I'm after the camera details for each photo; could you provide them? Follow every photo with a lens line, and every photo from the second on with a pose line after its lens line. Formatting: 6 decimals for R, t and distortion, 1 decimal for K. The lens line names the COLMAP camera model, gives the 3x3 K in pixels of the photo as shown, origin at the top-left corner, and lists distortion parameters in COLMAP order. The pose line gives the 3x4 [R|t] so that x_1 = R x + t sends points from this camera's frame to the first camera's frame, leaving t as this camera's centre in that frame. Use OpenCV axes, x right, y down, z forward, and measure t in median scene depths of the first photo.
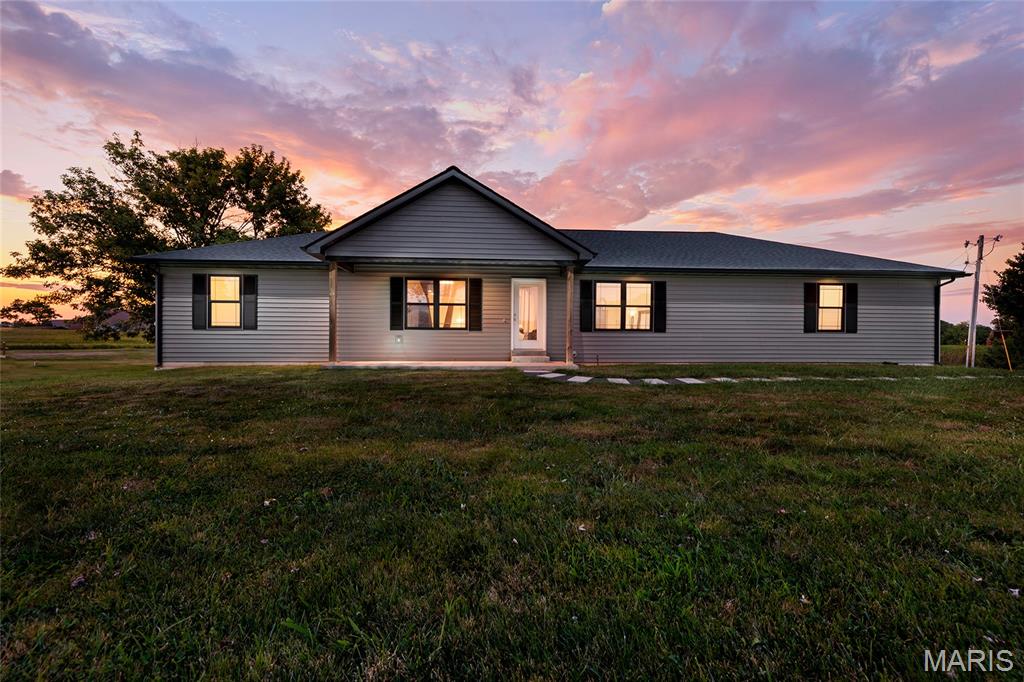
lens RADIAL K [[403.9, 0, 515.8], [0, 403.9, 331.4], [0, 0, 1]] dist [0.010179, 0.000071]
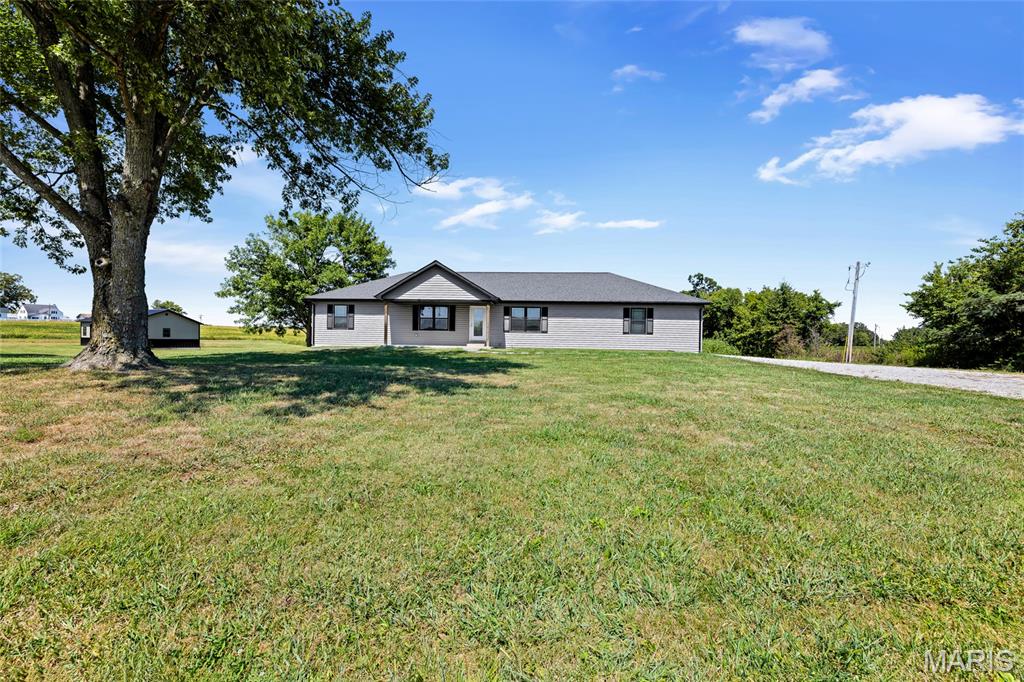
lens RADIAL K [[403.9, 0, 515.8], [0, 403.9, 331.4], [0, 0, 1]] dist [0.010179, 0.000071]
pose [[0.989810, 0.010639, -0.141999, 0.276960], [-0.009867, 0.999932, 0.006142, -0.009410], [0.142055, -0.004678, 0.989848, -0.536617]]
